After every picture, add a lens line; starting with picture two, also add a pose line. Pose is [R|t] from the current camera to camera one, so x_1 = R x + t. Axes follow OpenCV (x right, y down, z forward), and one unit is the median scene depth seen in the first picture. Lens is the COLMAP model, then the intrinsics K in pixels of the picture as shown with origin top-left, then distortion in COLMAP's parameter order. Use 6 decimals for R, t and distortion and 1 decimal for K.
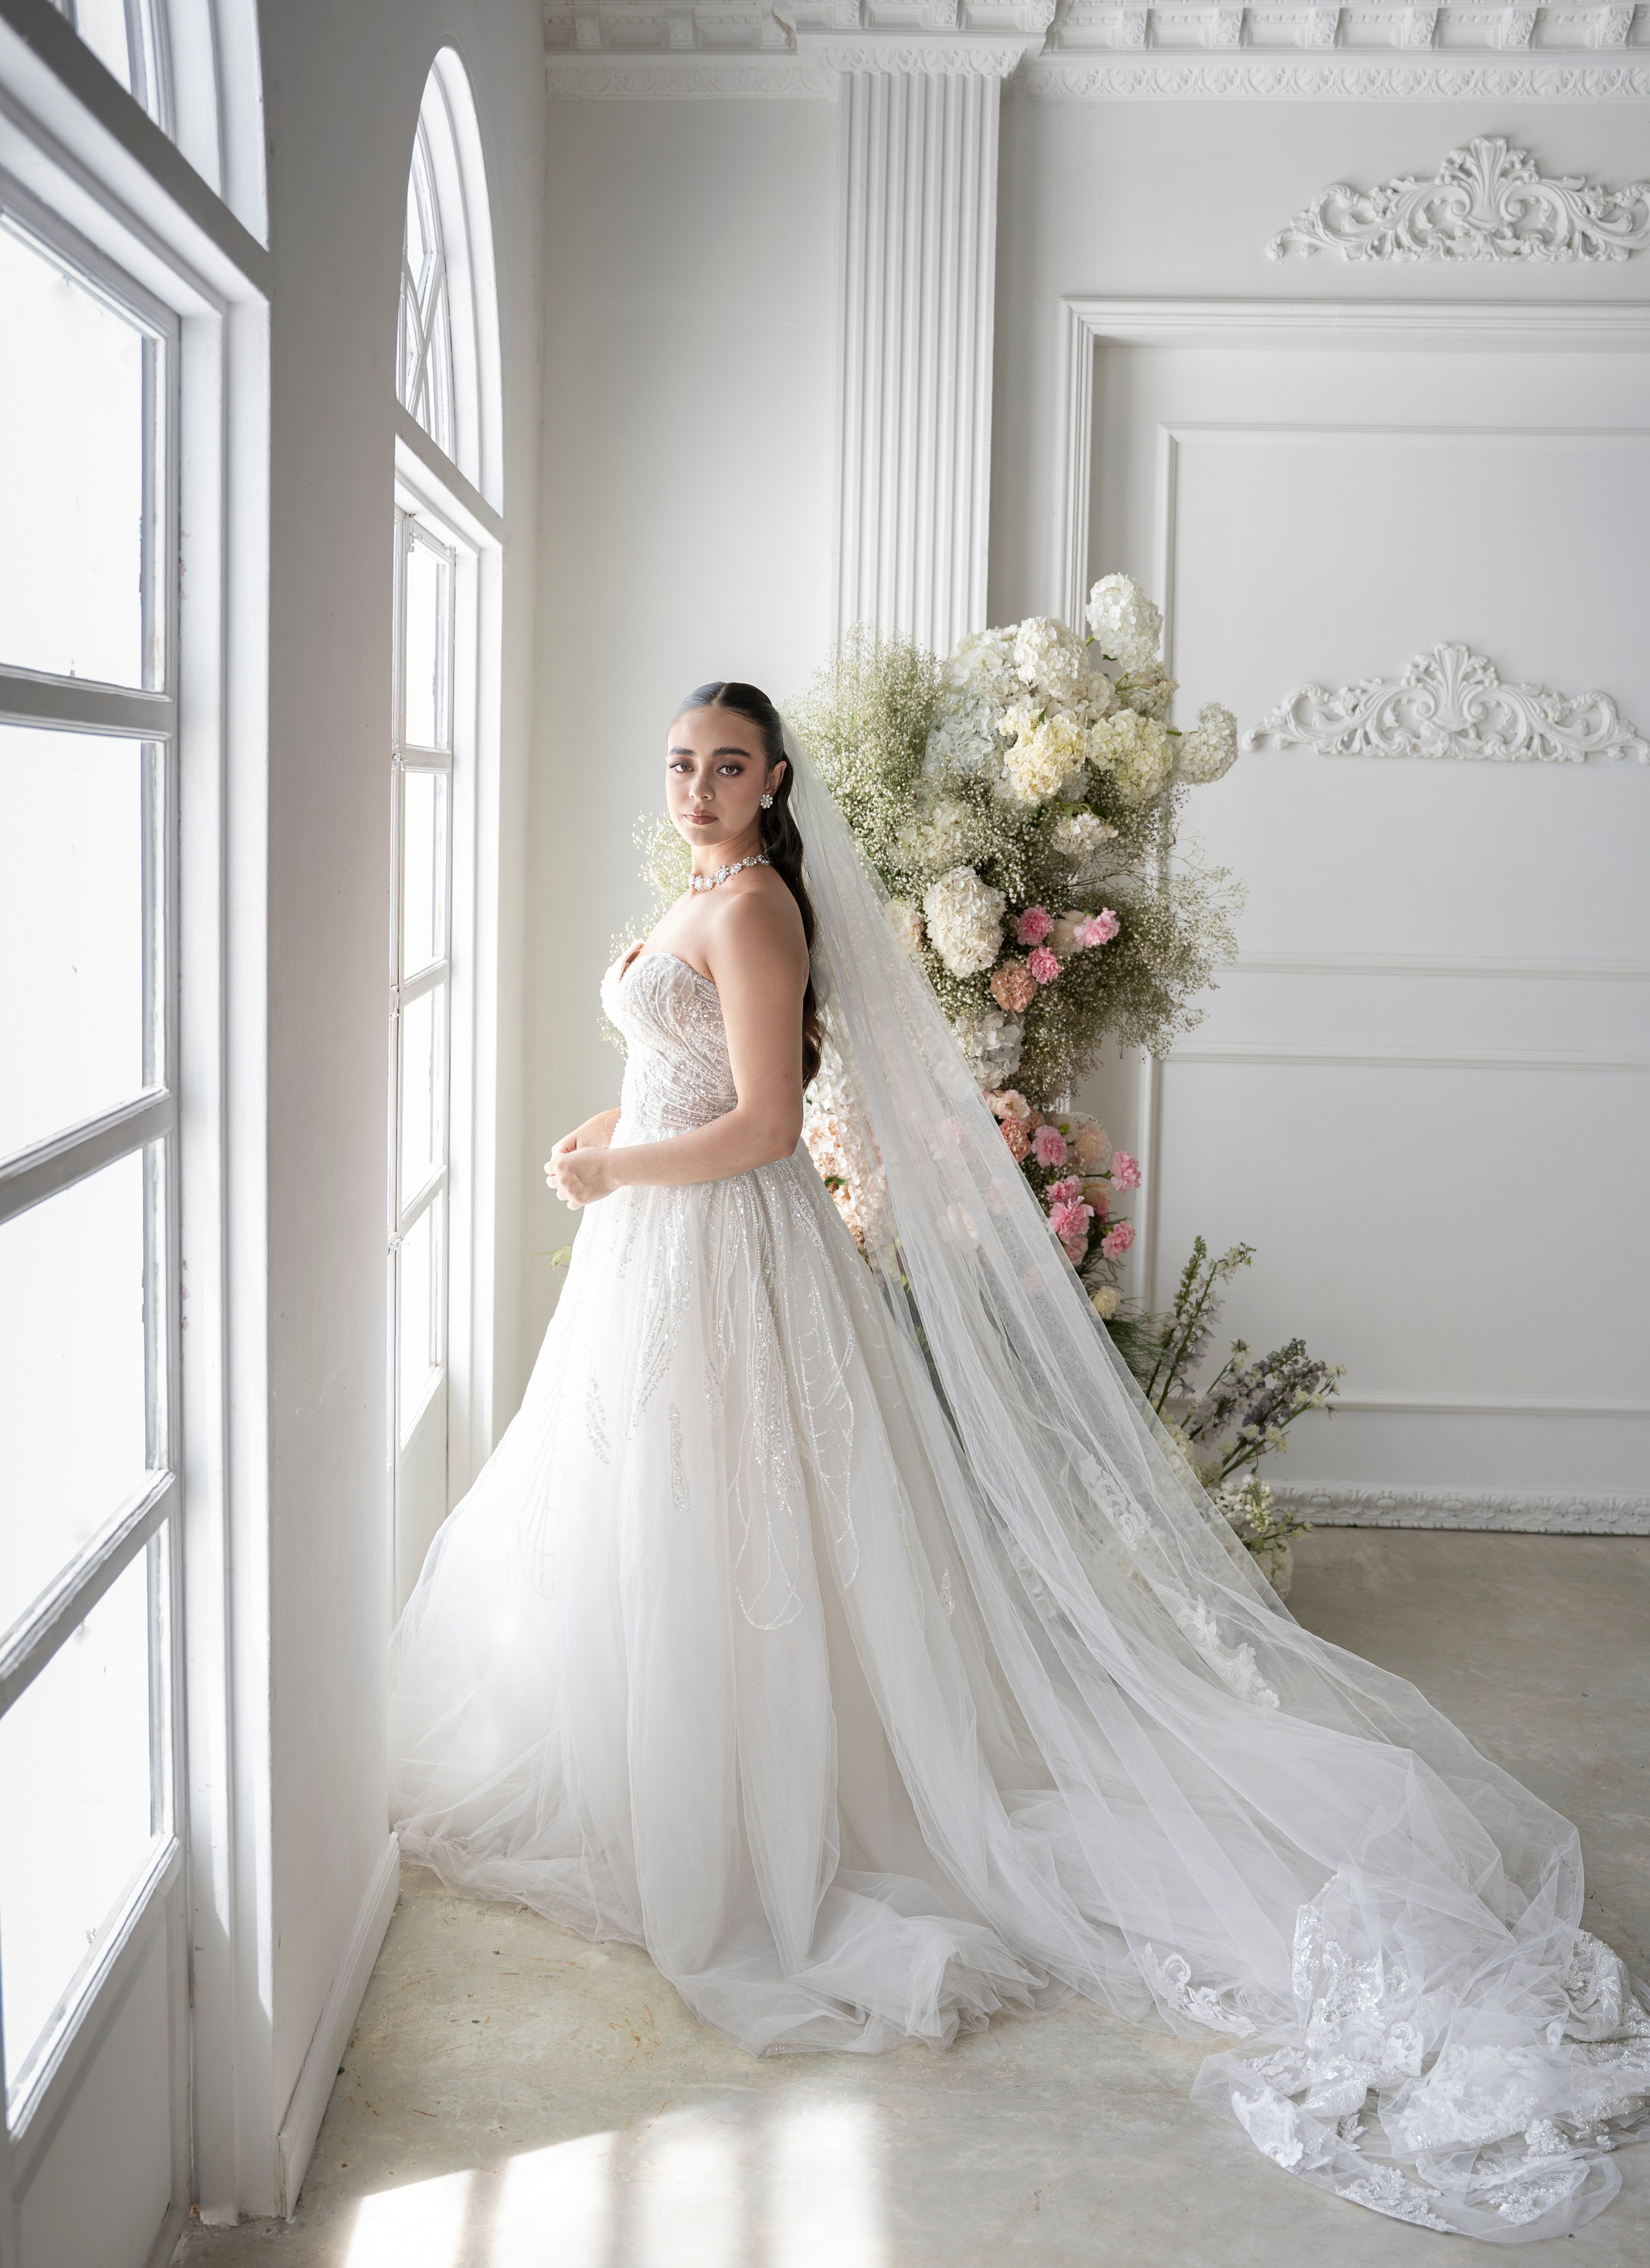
lens RADIAL K [[2200.8, 0, 652.3], [0, 2200.8, 1085.1], [0, 0, 1]] dist [-0.060691, 0.000000]
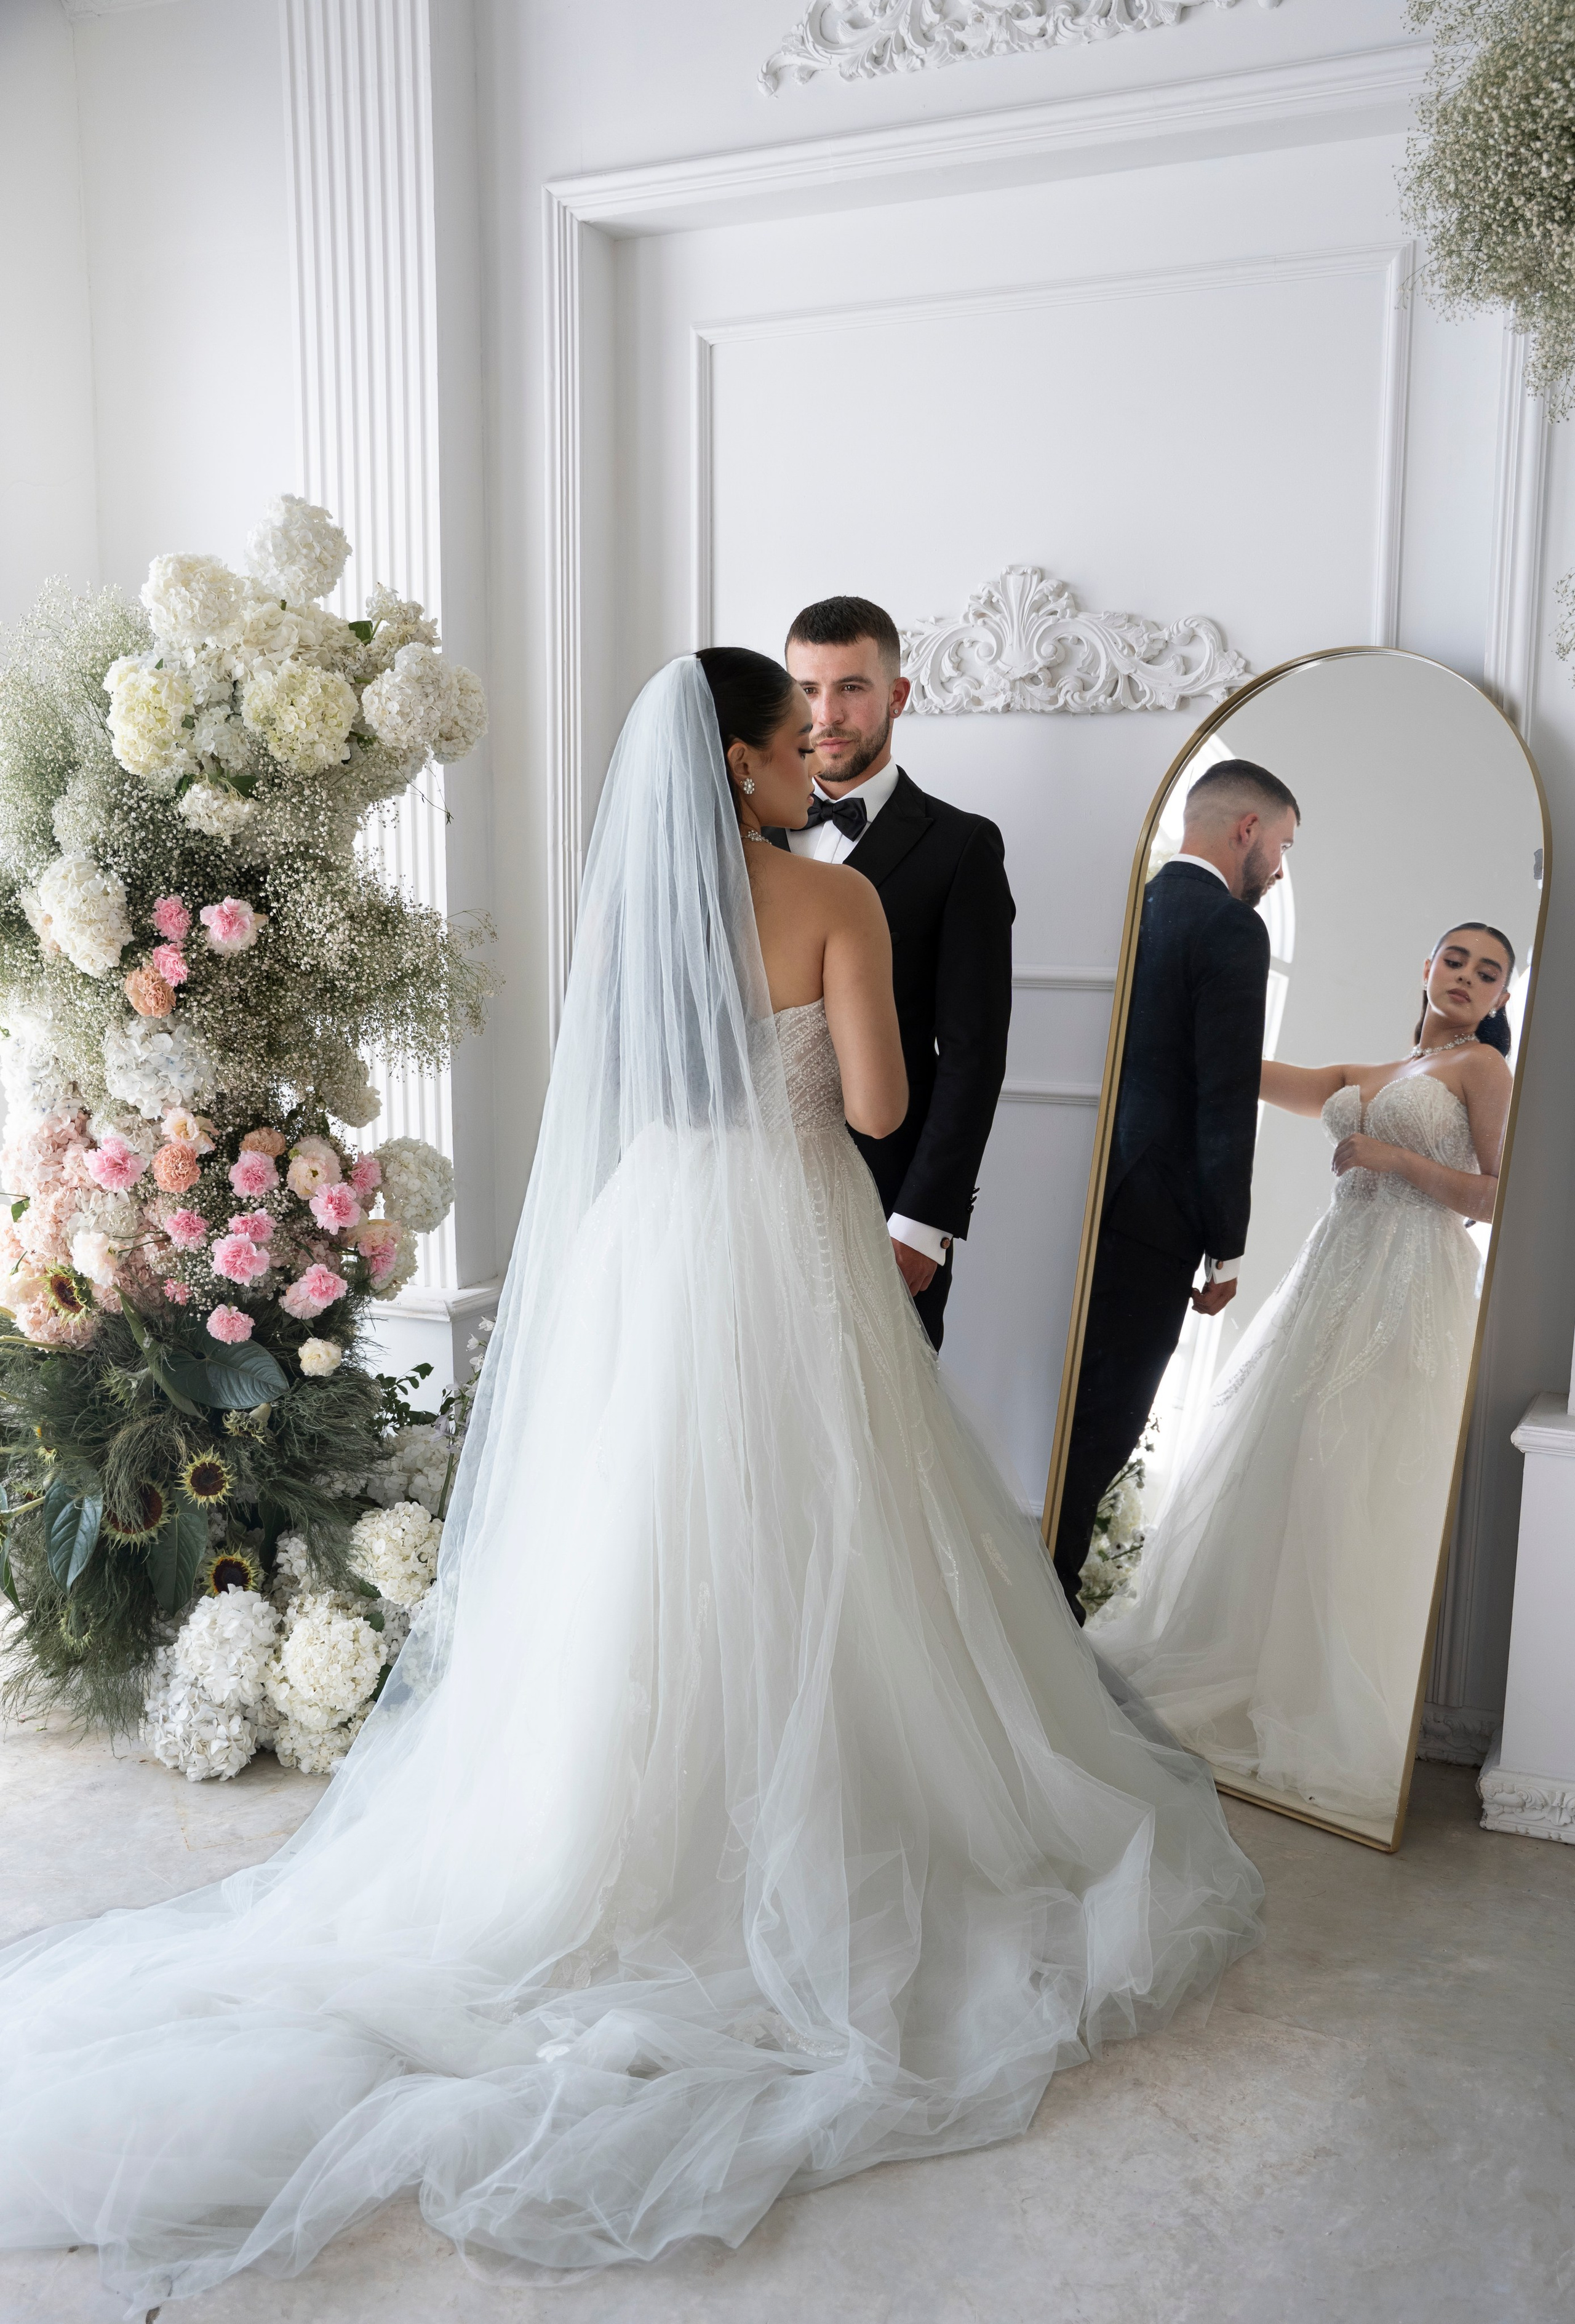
lens RADIAL K [[1939.7, 0, 886.4], [0, 1939.7, 1200.0], [0, 0, 1]] dist [-0.011585, -0.031796]
pose [[0.942841, 0.050910, -0.329330, 0.567611], [-0.029318, 0.997102, 0.070202, -0.019637], [0.331950, -0.056534, 0.941601, 0.304275]]
